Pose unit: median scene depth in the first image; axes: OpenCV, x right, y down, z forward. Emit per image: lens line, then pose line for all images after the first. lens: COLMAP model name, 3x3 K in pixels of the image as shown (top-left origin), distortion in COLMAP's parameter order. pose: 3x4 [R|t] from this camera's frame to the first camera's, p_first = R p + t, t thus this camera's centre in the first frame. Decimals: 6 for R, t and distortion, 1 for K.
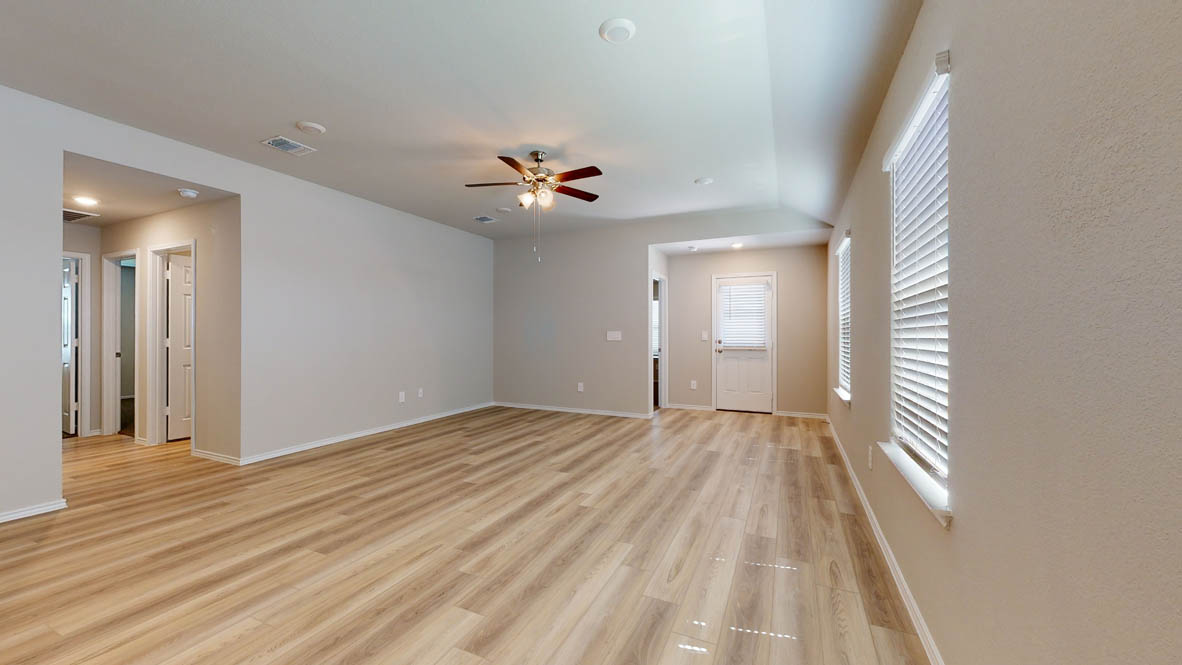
lens RADIAL K [[434.7, 0, 591.0], [0, 434.7, 332.5], [0, 0, 1]] dist [0.008575, -0.000083]
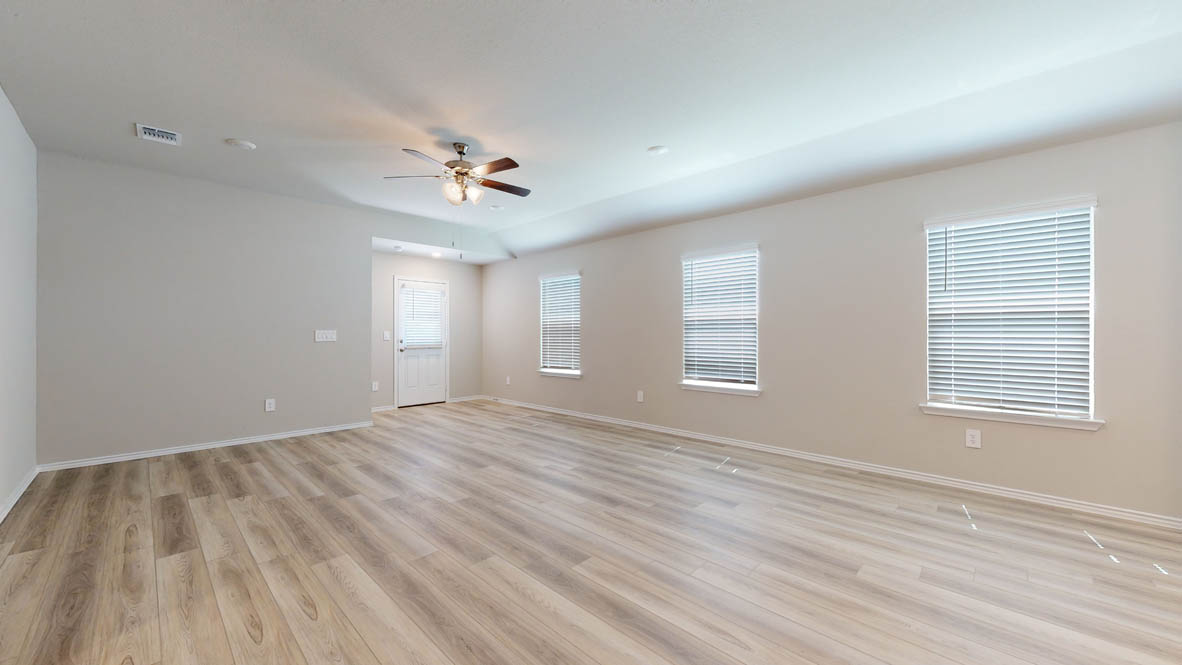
lens RADIAL K [[433.0, 0, 591.0], [0, 433.0, 332.5], [0, 0, 1]] dist [0.000948, 0.000175]
pose [[0.326107, 0.004002, 0.945324, -1.030955], [-0.004820, 0.999985, -0.002571, 0.002337], [-0.945321, -0.003718, 0.326122, 0.458825]]
